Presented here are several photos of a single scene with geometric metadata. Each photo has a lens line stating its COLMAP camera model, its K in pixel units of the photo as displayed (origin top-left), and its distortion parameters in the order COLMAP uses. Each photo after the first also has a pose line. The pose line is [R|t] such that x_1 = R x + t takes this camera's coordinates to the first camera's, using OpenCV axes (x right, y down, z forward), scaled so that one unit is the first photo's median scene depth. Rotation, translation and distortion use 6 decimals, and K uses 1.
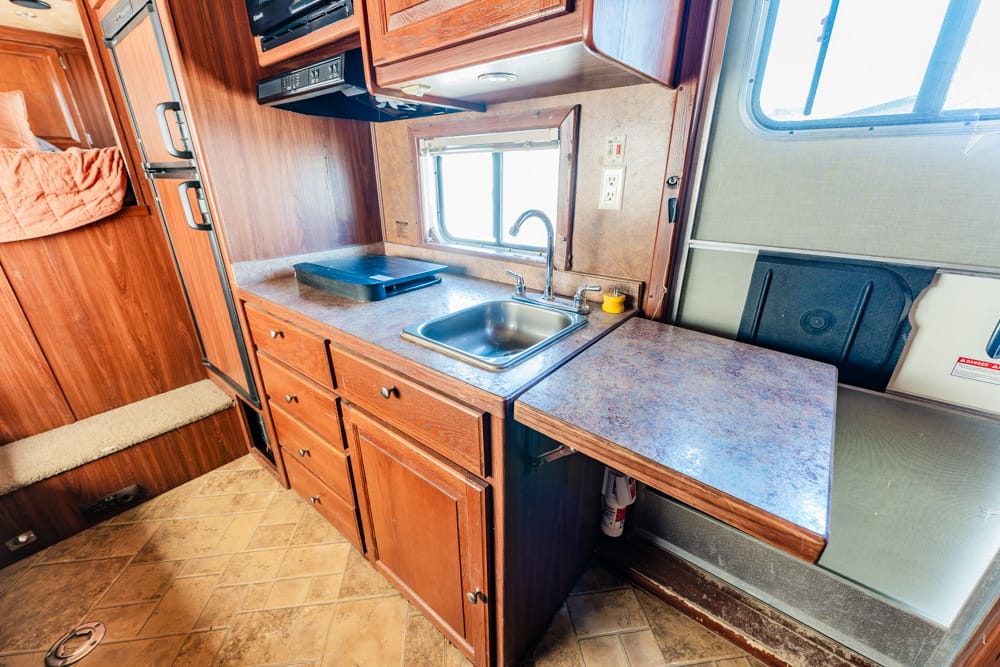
lens RADIAL K [[390.6, 0, 499.4], [0, 390.6, 336.7], [0, 0, 1]] dist [-0.001296, 0.000332]
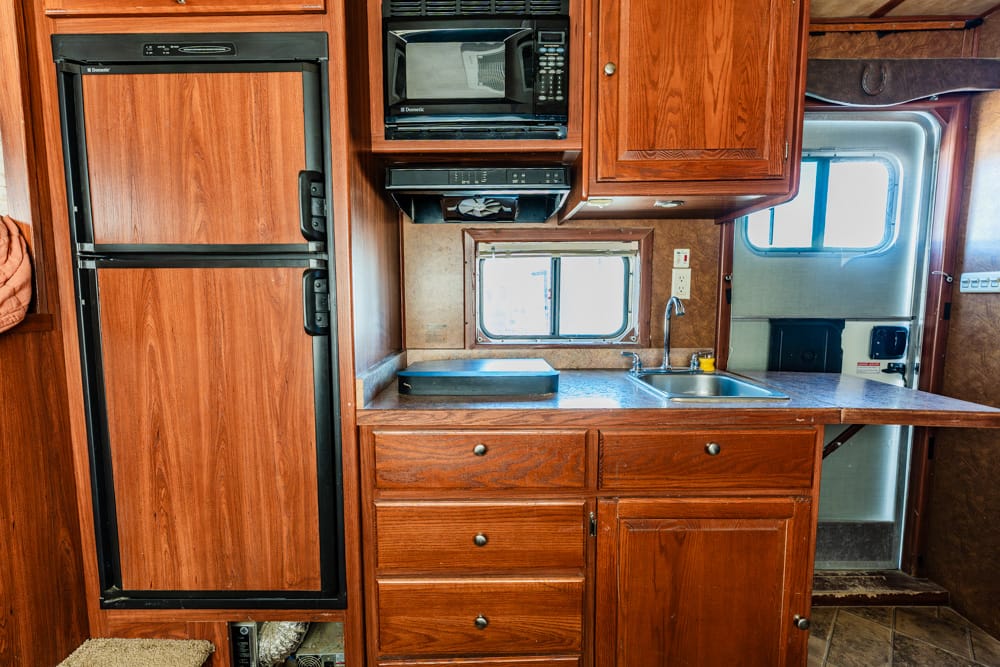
lens RADIAL K [[430.4, 0, 493.8], [0, 430.4, 342.6], [0, 0, 1]] dist [-0.003318, -0.000848]
pose [[0.785740, -0.066518, 0.614969, -0.928211], [0.240269, 0.948954, -0.204346, -0.024555], [-0.569985, 0.308321, 0.761614, 0.222490]]
